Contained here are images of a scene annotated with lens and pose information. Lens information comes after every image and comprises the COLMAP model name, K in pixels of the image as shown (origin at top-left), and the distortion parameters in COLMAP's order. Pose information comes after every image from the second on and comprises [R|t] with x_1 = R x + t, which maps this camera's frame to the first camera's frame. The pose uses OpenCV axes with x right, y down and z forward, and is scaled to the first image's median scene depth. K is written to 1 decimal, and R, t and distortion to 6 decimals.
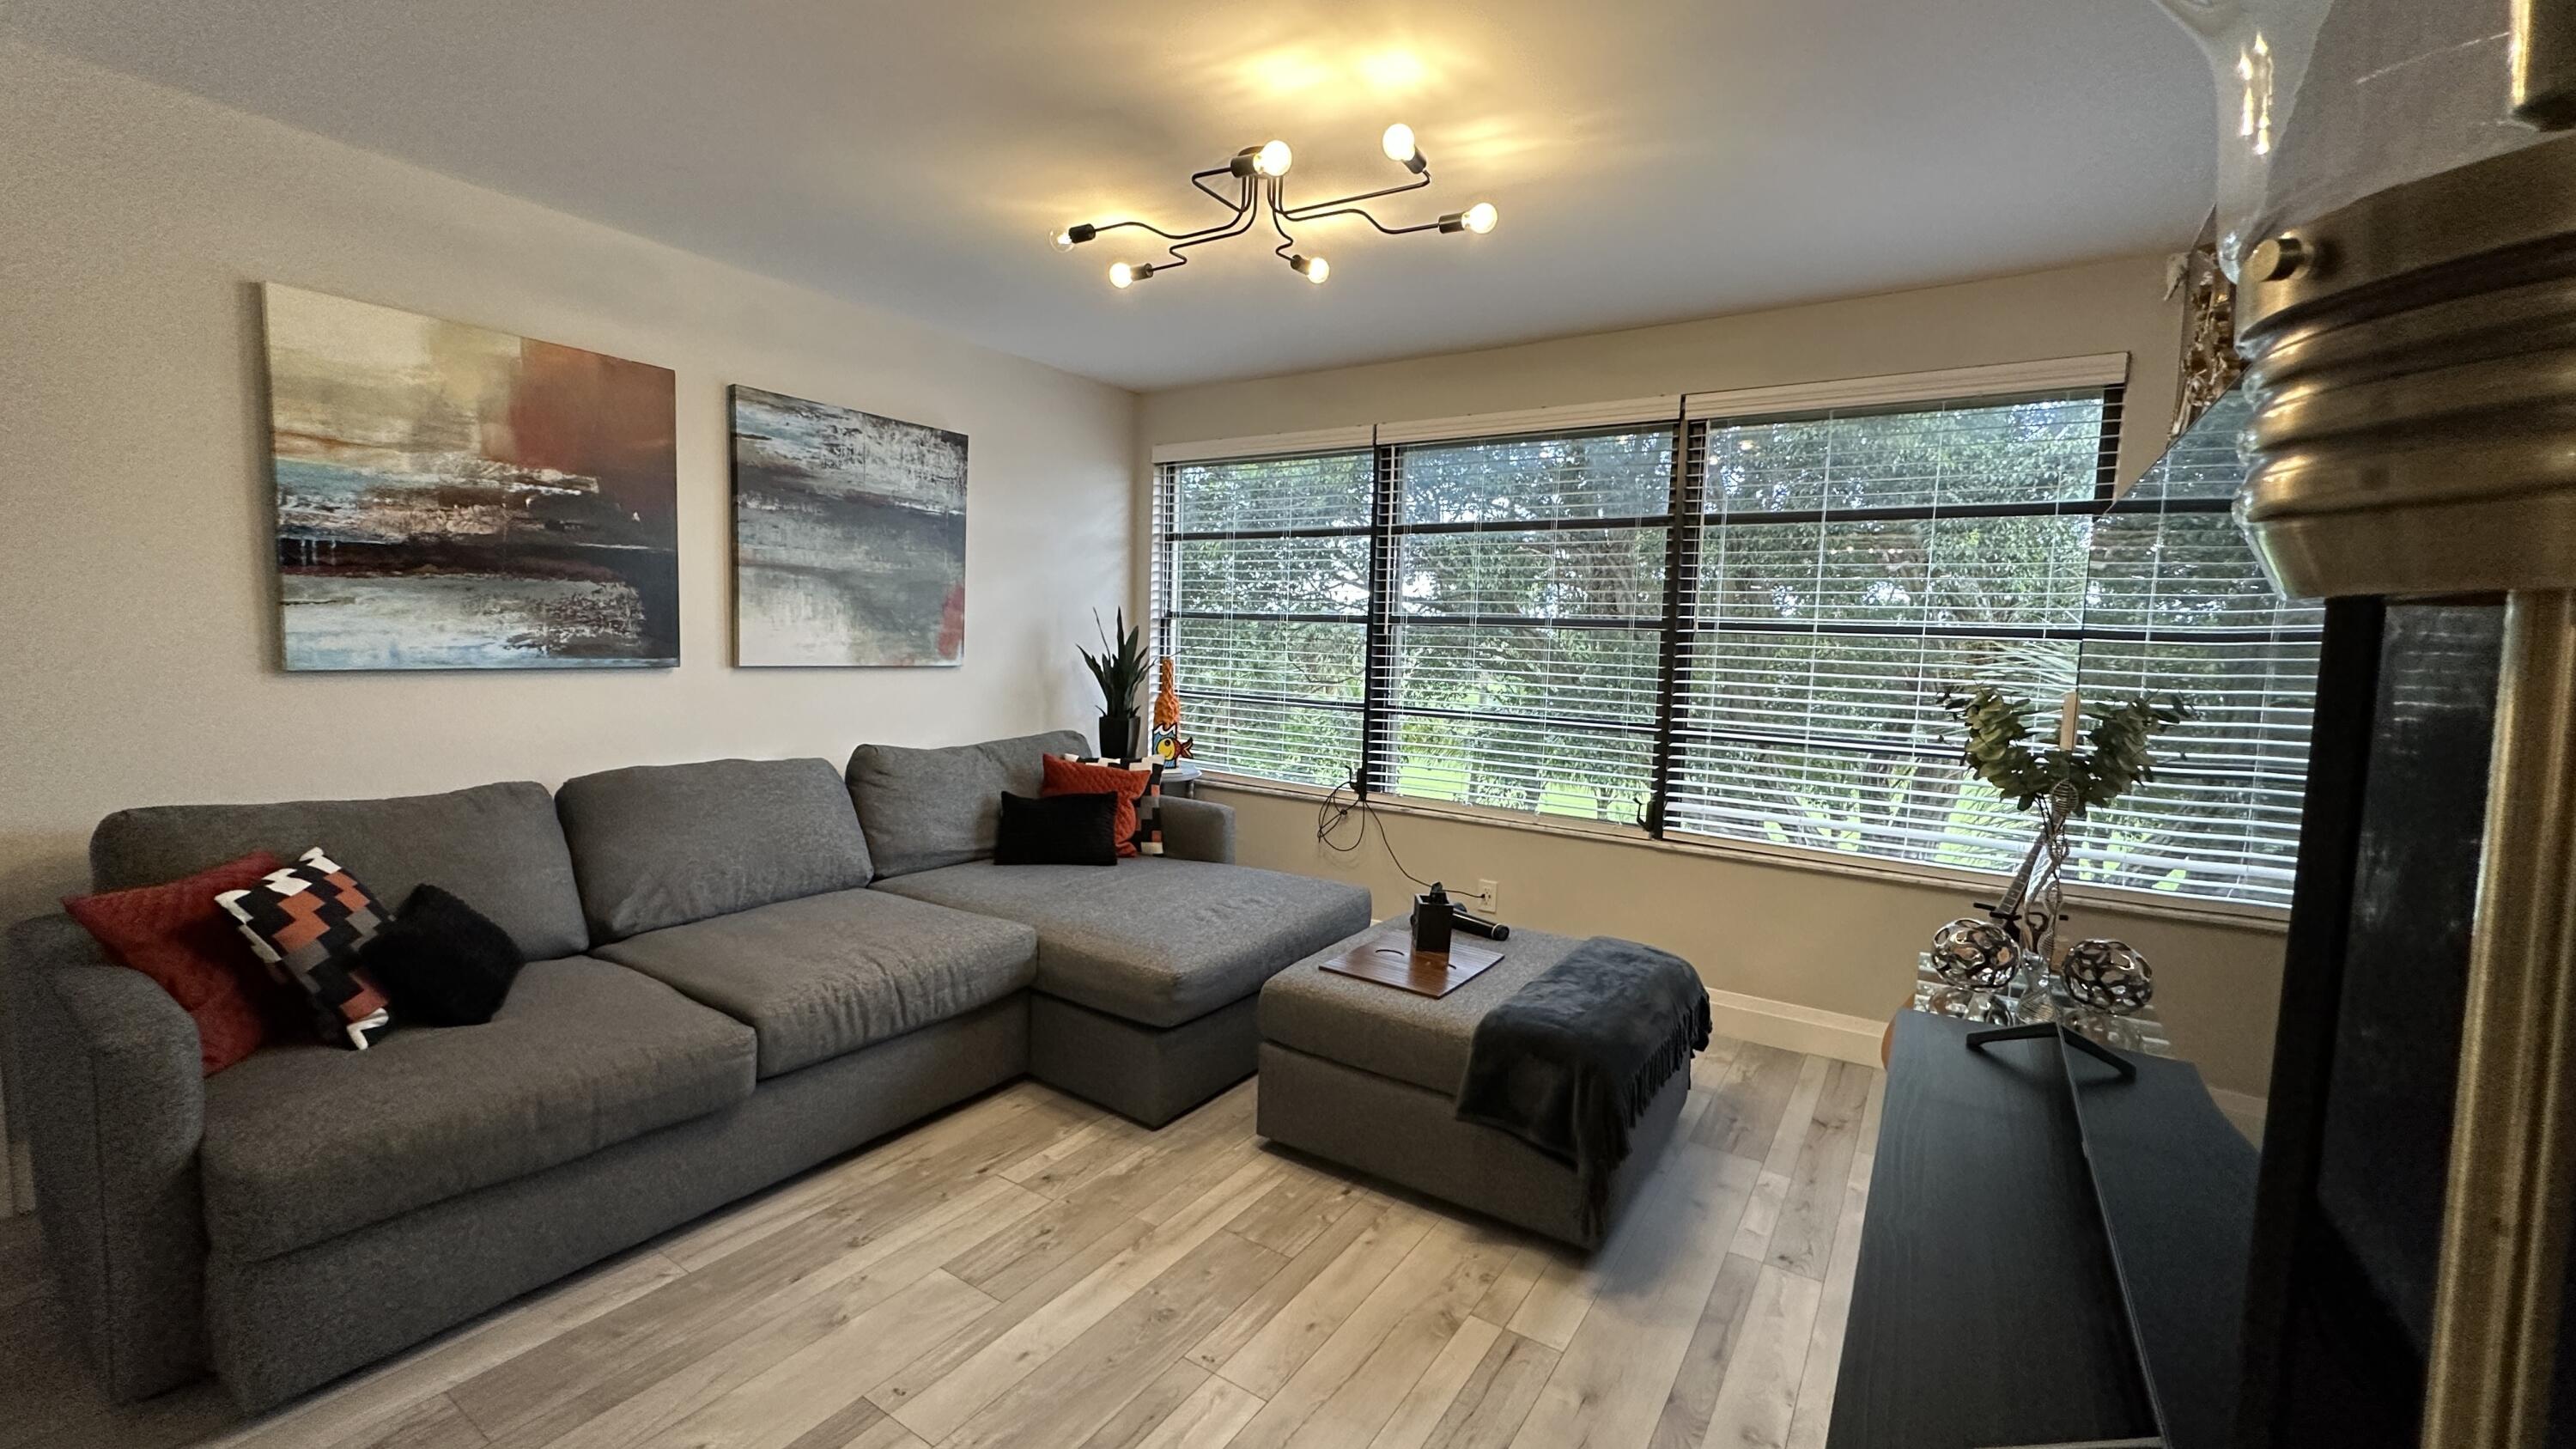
lens RADIAL K [[1025.9, 0, 1290.5], [0, 1025.9, 721.2], [0, 0, 1]] dist [-0.001621, 0.000651]
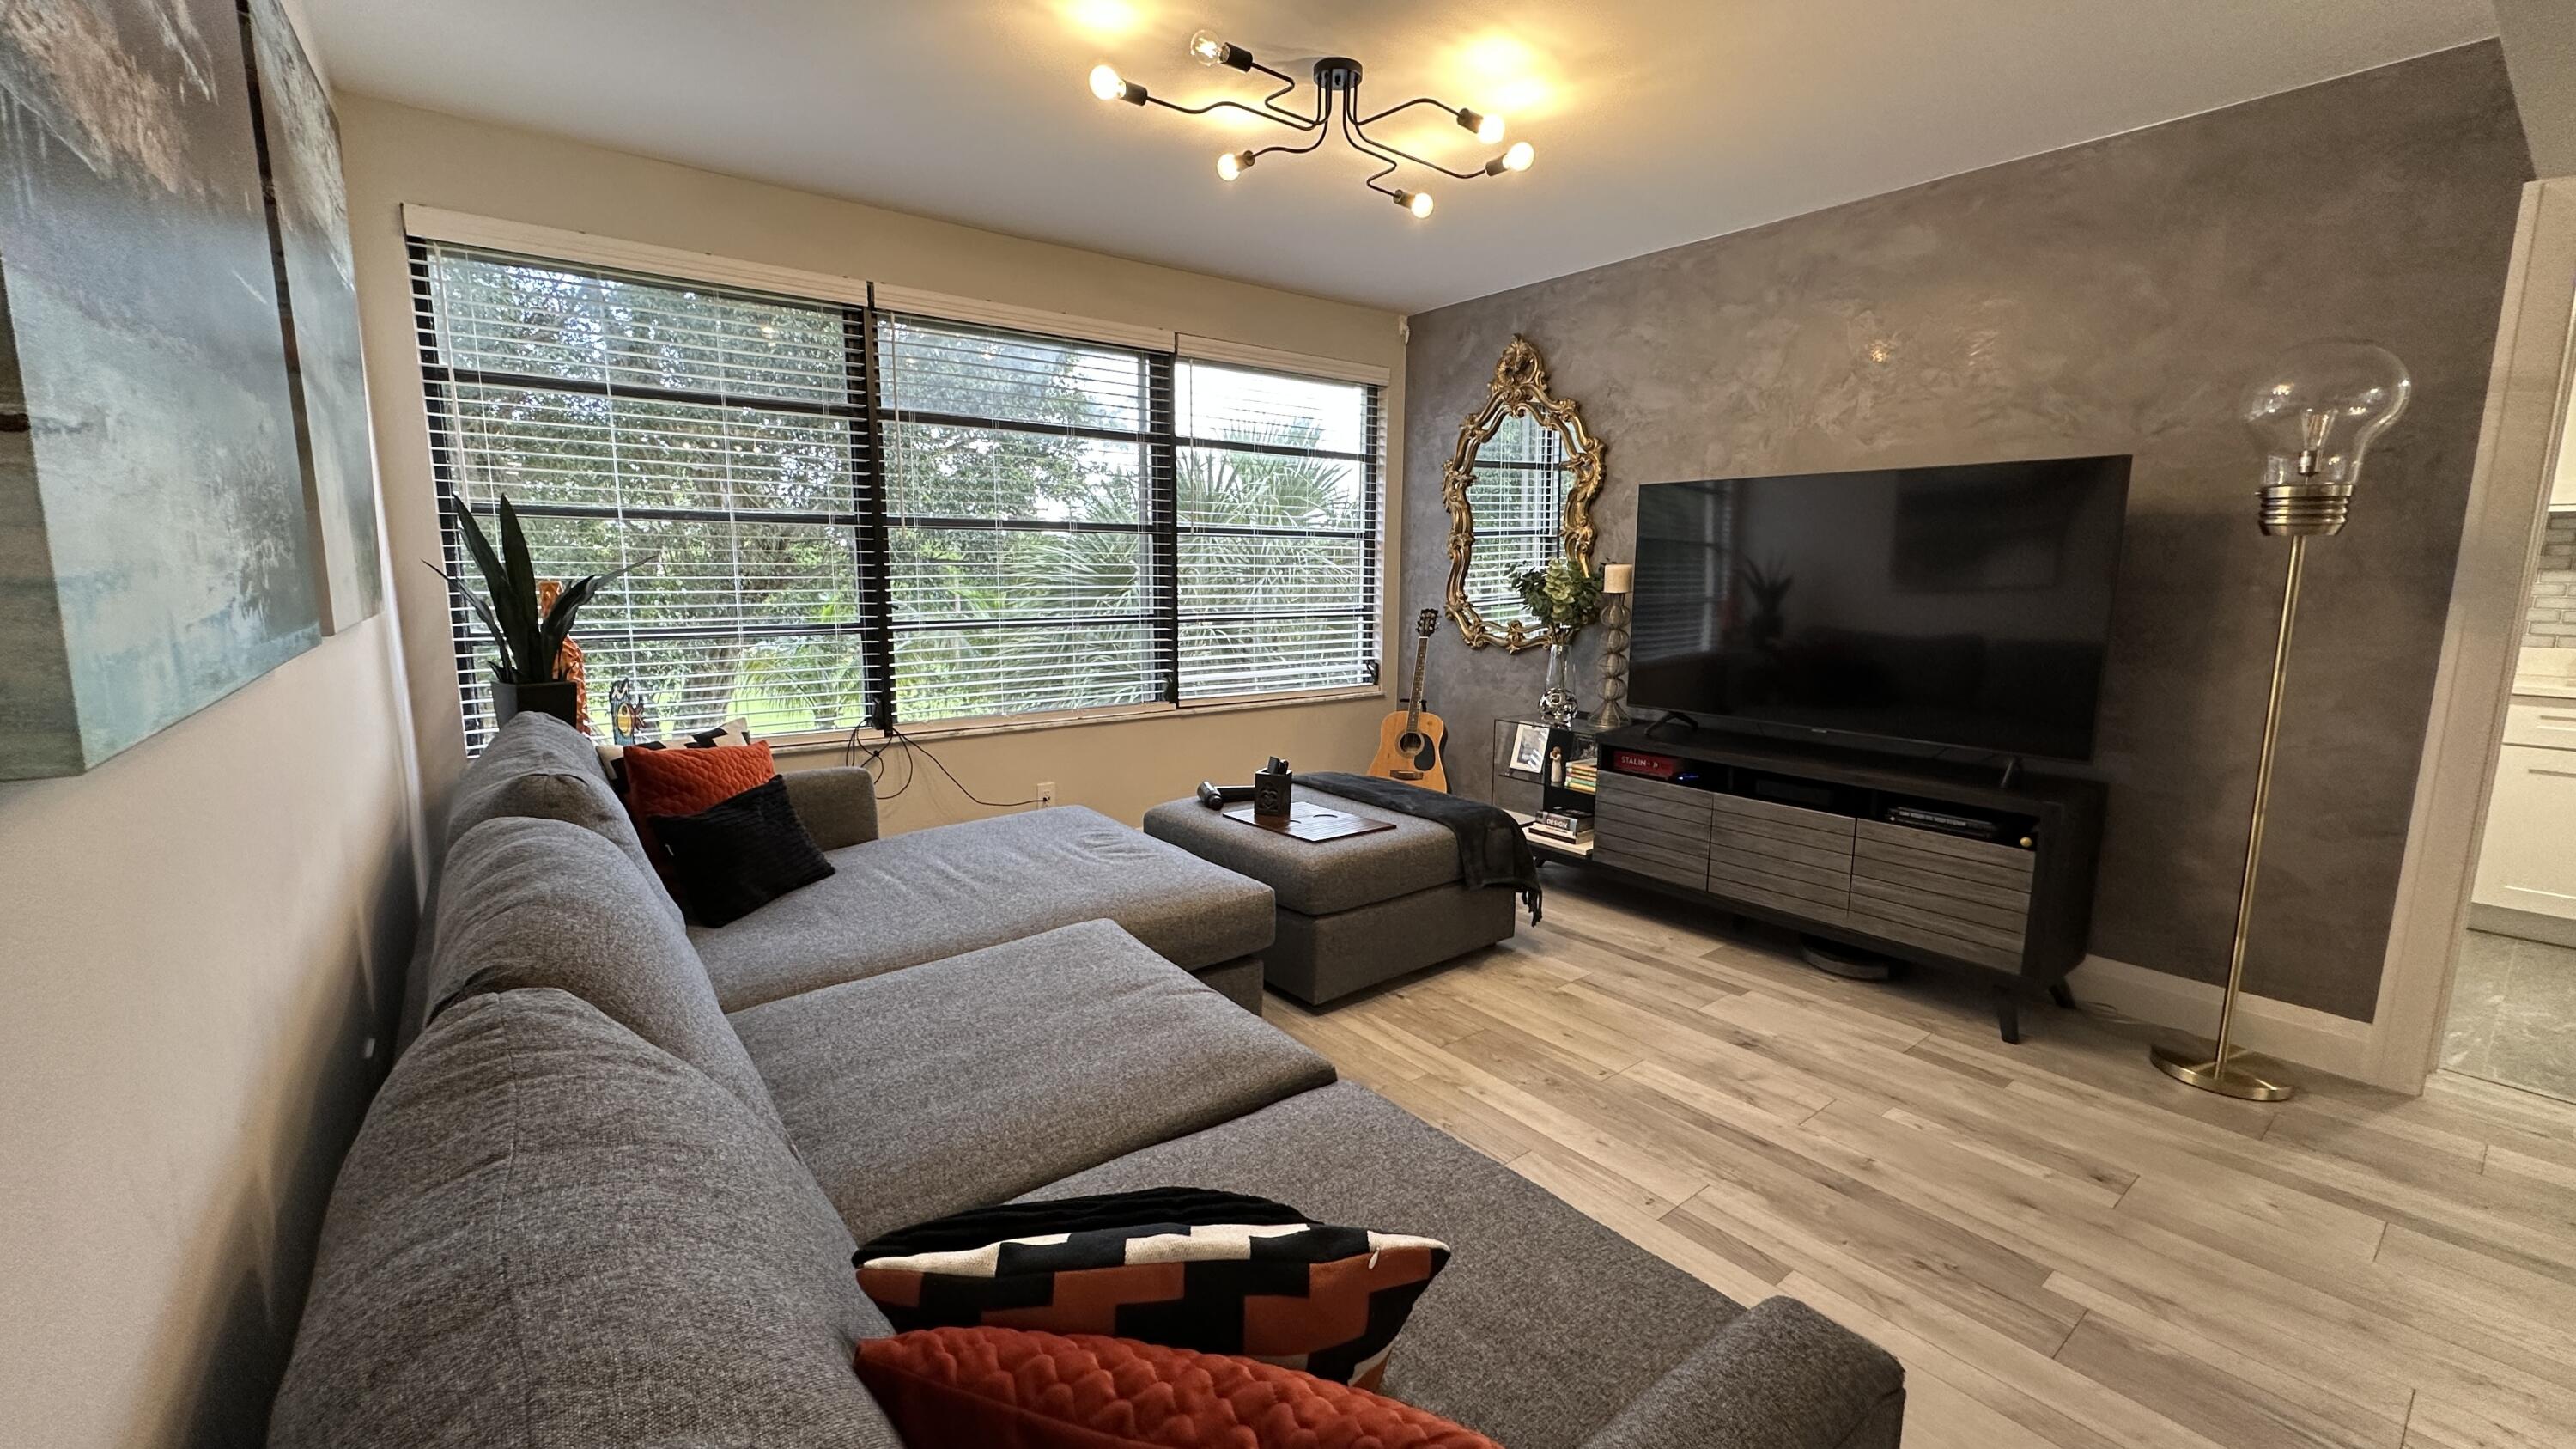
lens RADIAL K [[1025.9, 0, 1290.5], [0, 1025.9, 721.2], [0, 0, 1]] dist [-0.001621, 0.000651]
pose [[0.332445, -0.184065, 0.924987, -1.117316], [0.083006, 0.982675, 0.165711, -0.087416], [-0.939463, 0.021690, 0.341964, 0.718791]]
